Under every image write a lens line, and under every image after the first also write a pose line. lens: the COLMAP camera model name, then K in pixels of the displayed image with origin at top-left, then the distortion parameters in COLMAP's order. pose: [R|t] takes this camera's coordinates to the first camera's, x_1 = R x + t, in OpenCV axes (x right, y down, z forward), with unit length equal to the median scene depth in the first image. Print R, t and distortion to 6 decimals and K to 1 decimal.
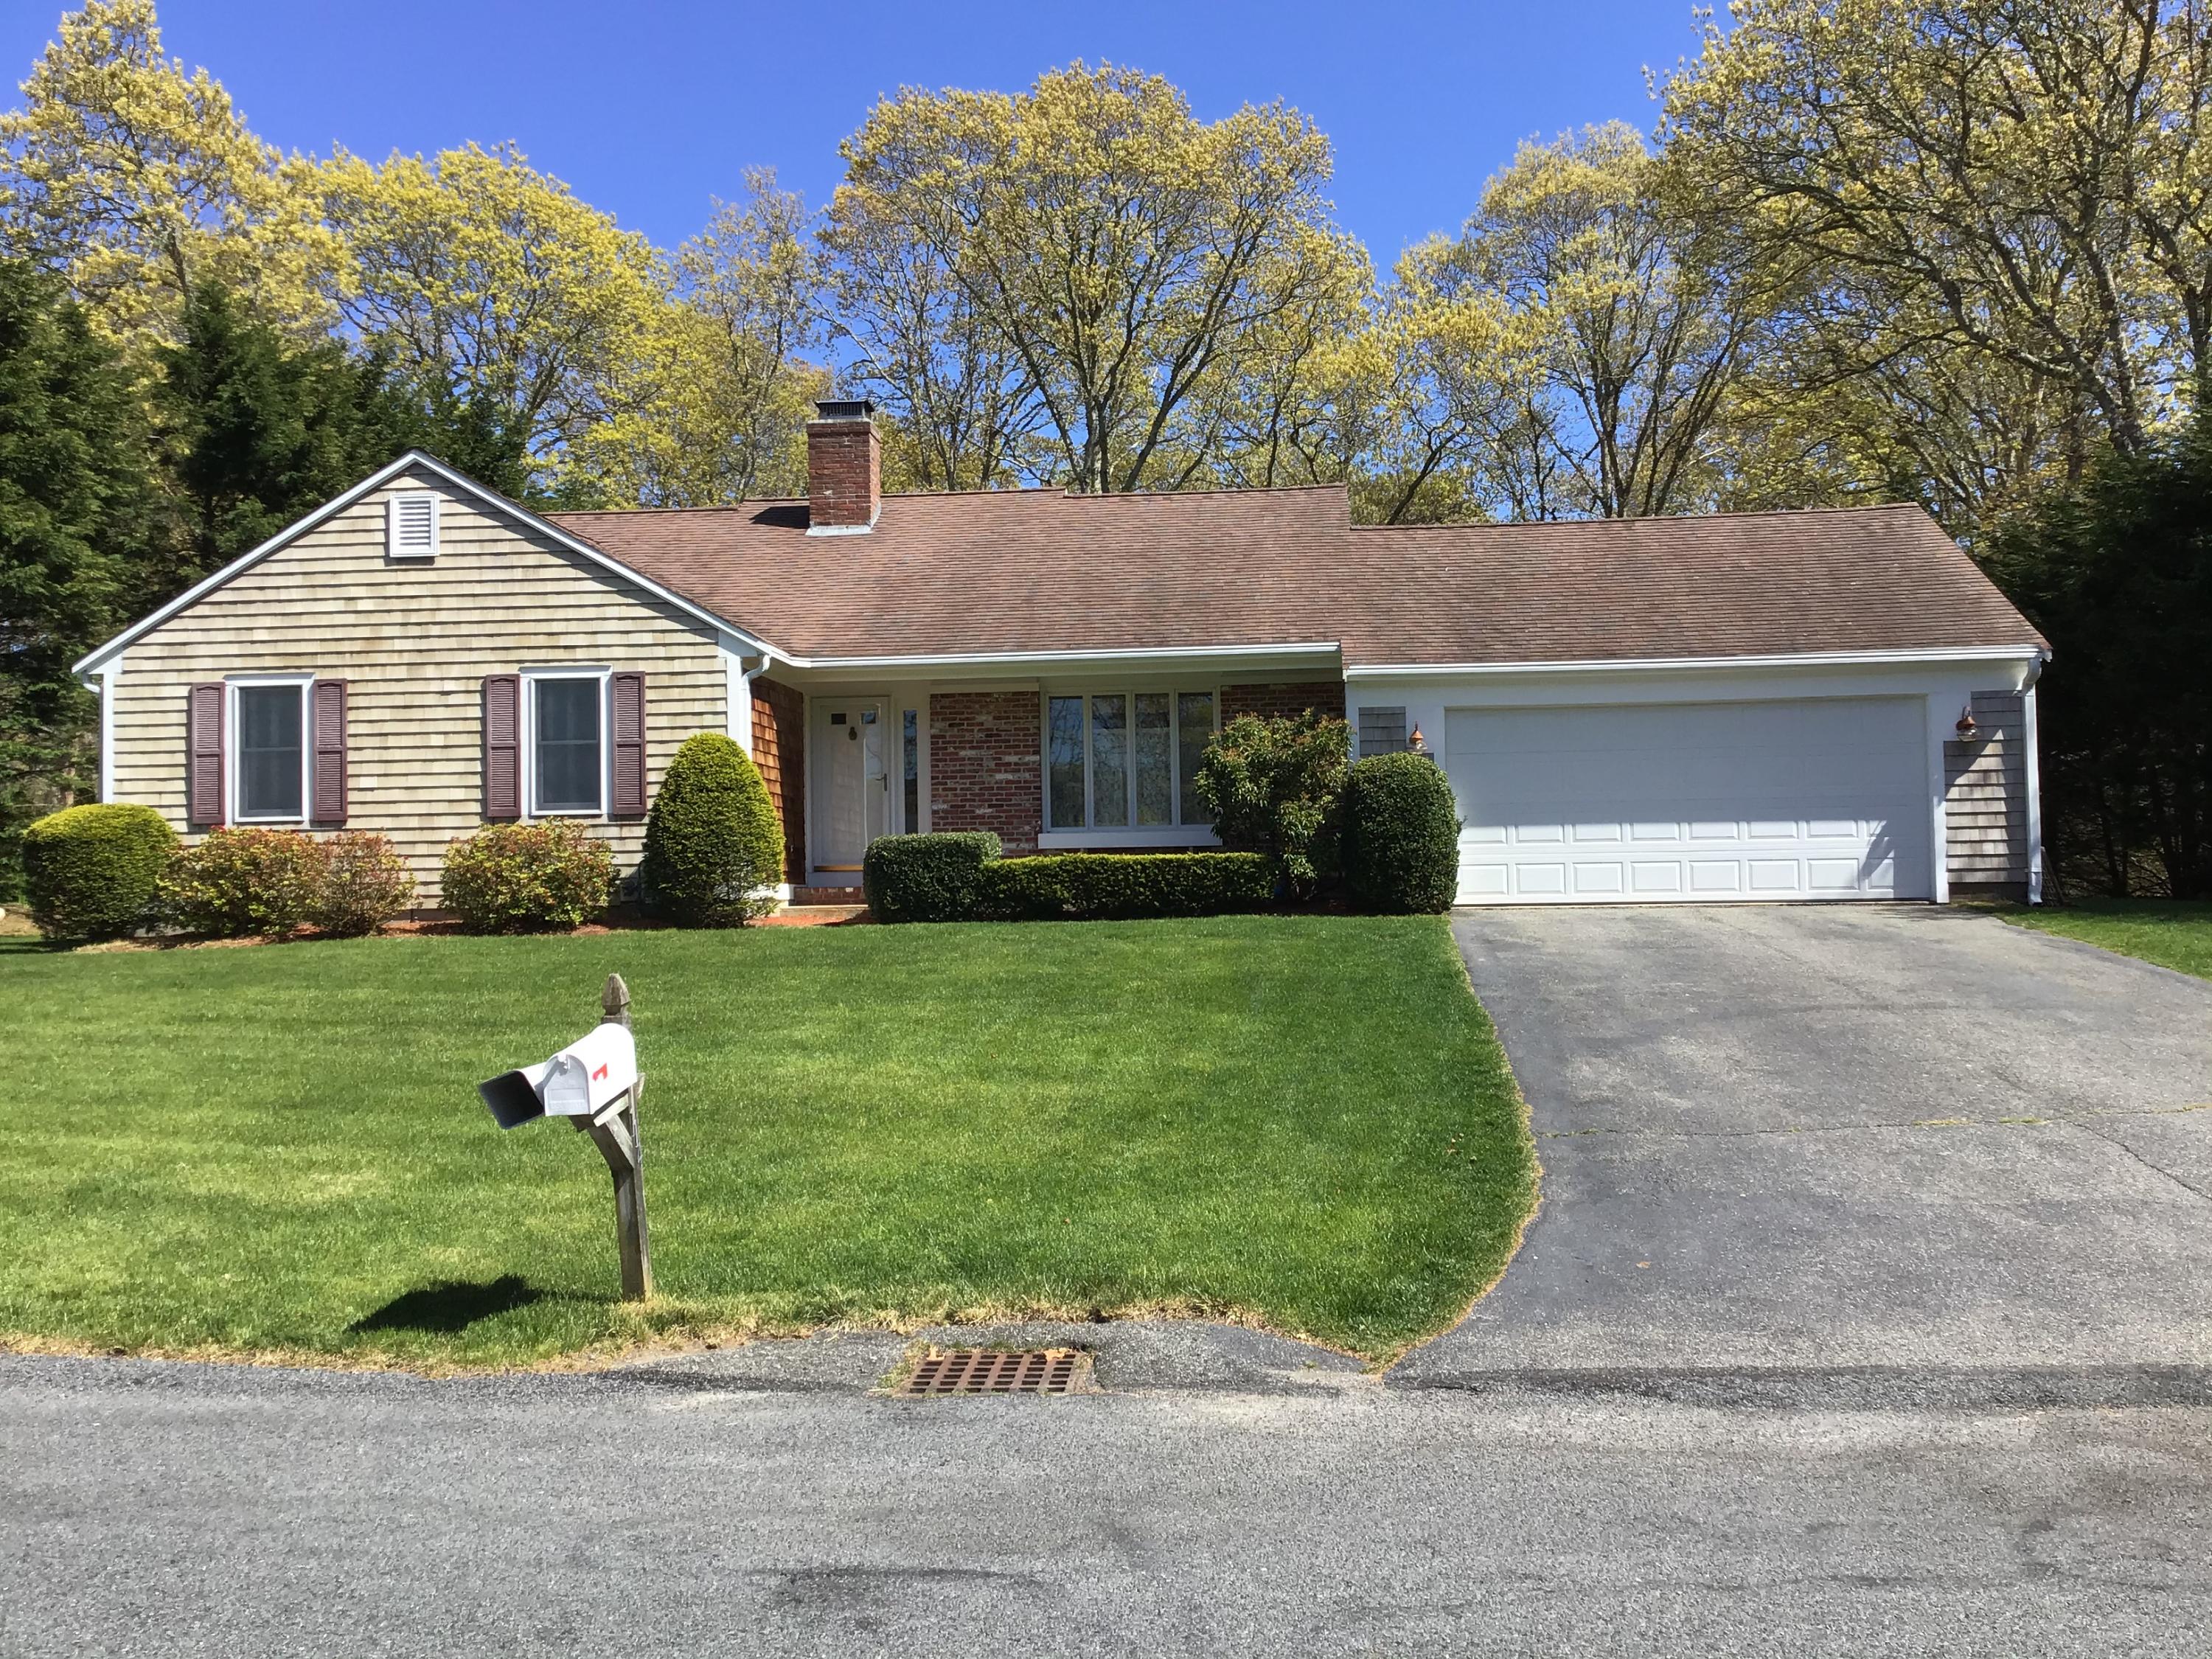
lens RADIAL K [[1912.8, 0, 1205.5], [0, 1912.8, 839.4], [0, 0, 1]] dist [0.035800, -0.010260]
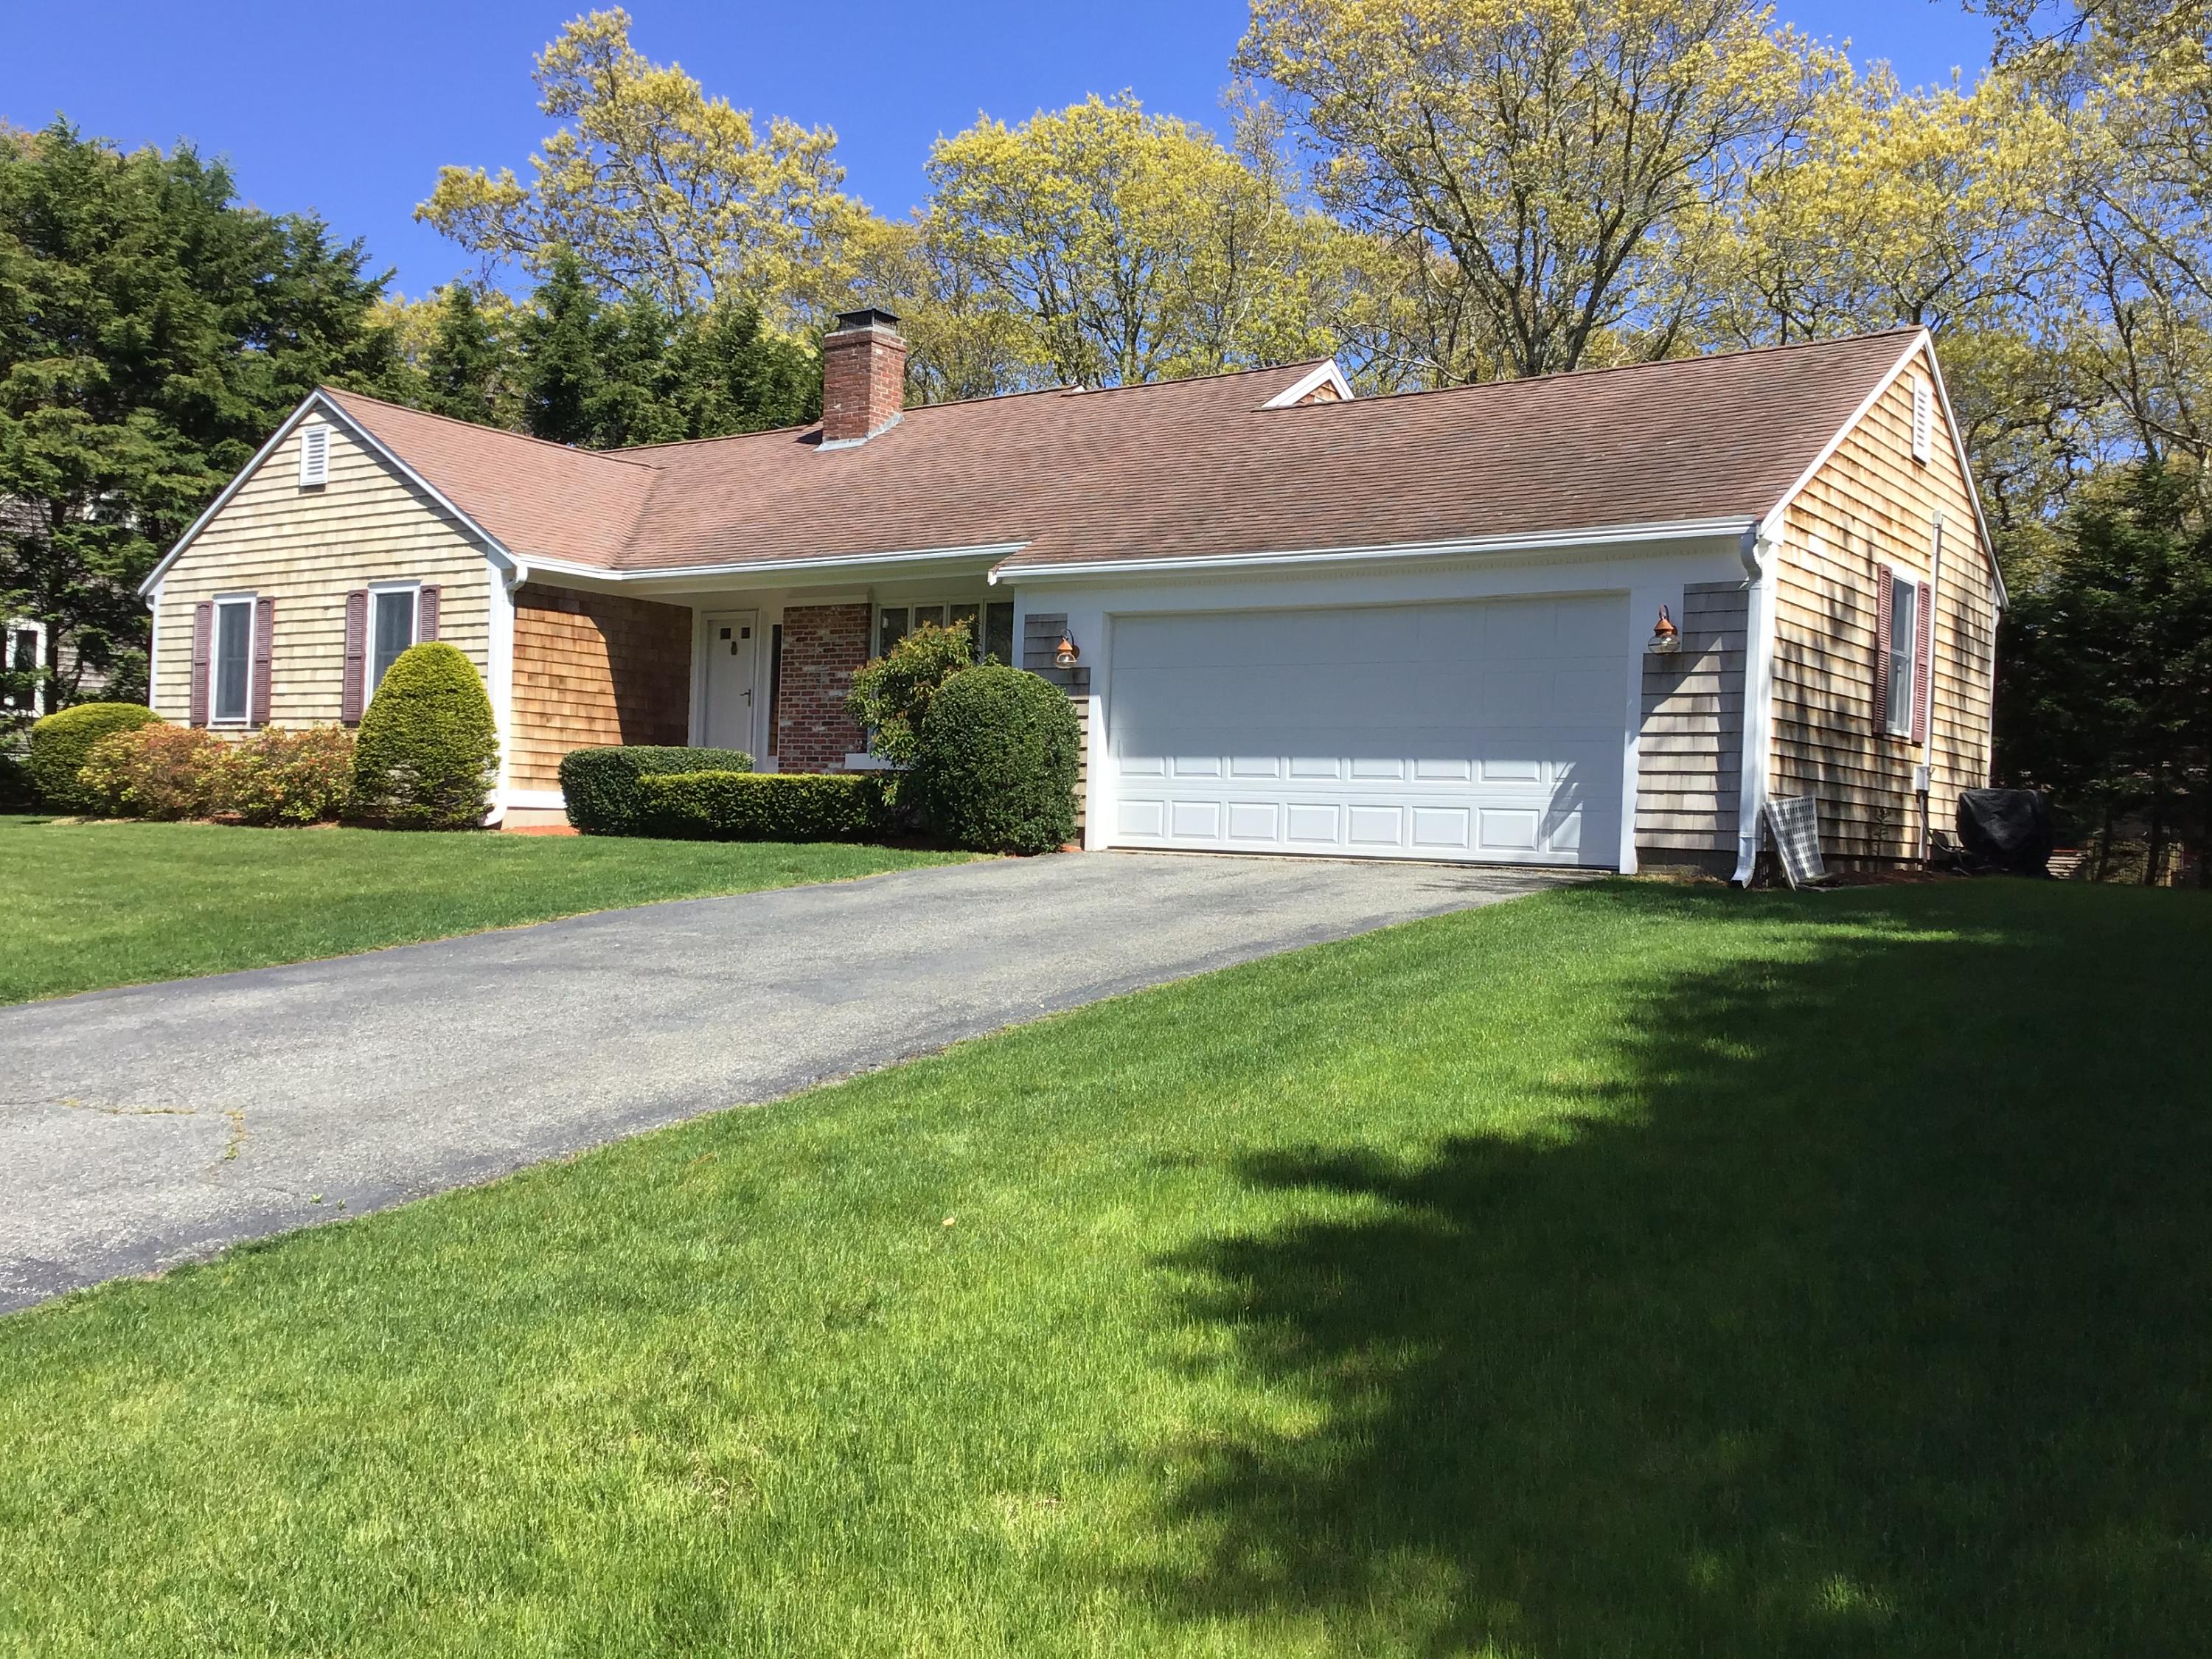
lens RADIAL K [[1980.3, 0, 1226.0], [0, 1980.3, 821.7], [0, 0, 1]] dist [-0.005688, -0.010607]
pose [[0.876427, 0.043030, -0.479608, 0.601406], [-0.035750, 0.999065, 0.024307, 0.000096], [0.480206, -0.004157, 0.877146, 0.256563]]
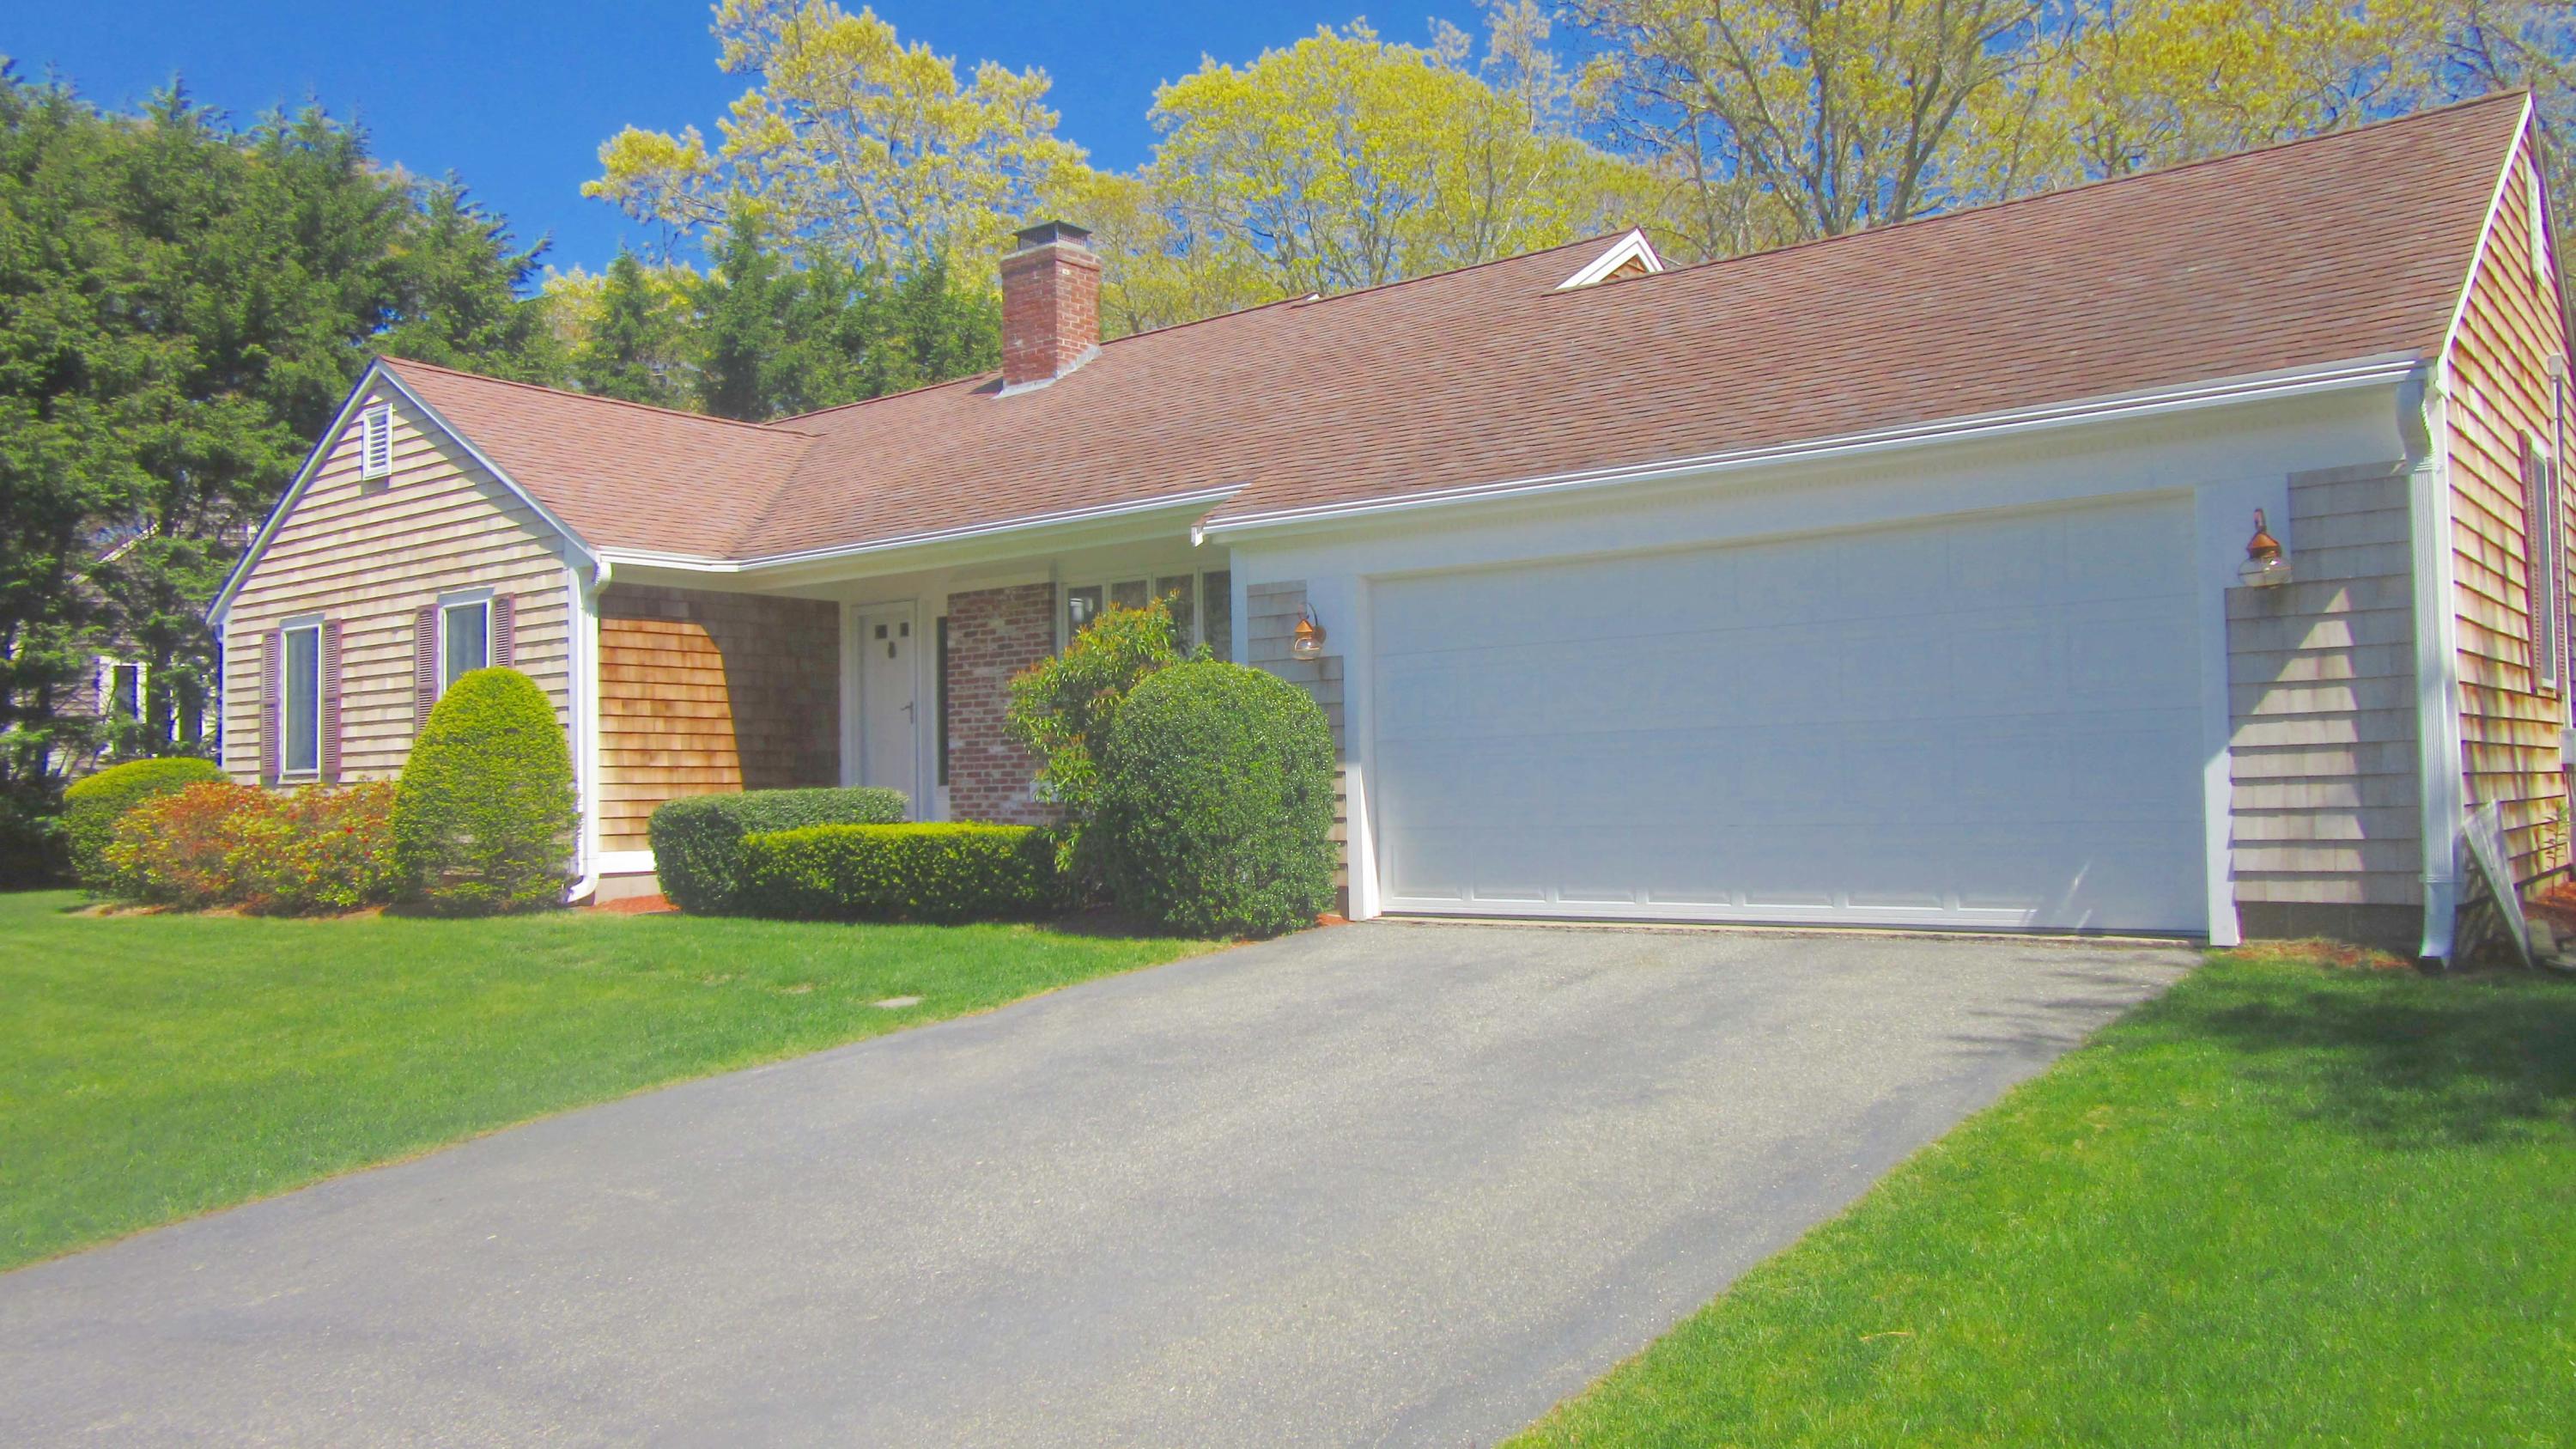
lens RADIAL K [[1982.5, 0, 1284.0], [0, 1982.5, 690.2], [0, 0, 1]] dist [-0.047115, 0.054433]
pose [[0.820580, -0.026586, -0.570913, 0.454026], [0.018057, 0.999625, -0.020596, -0.022344], [0.571246, 0.006591, 0.820752, 0.492923]]
